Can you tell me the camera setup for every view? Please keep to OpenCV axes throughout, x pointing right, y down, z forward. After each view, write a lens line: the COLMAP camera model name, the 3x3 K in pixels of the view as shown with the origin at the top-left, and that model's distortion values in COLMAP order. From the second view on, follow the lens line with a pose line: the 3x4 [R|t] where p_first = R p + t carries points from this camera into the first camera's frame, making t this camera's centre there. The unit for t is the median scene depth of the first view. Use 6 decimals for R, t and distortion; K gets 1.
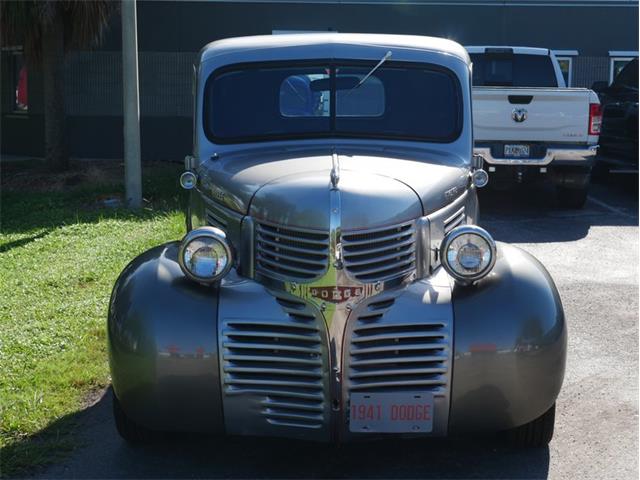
lens RADIAL K [[1121.2, 0, 319.5], [0, 1121.2, 243.2], [0, 0, 1]] dist [-0.004598, 0.000000]
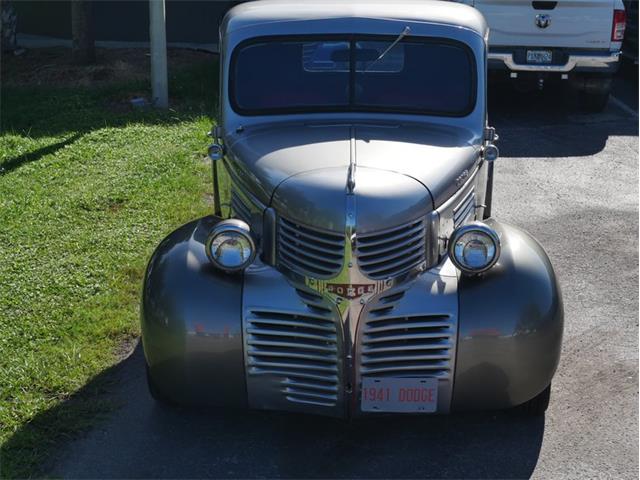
lens RADIAL K [[1121.2, 0, 322.6], [0, 1121.2, 237.3], [0, 0, 1]] dist [-0.004598, 0.000000]
pose [[0.999727, 0.015000, -0.017906, 0.005413], [-0.012707, 0.992456, 0.121942, -0.118442], [0.019600, -0.121681, 0.992376, -0.065543]]
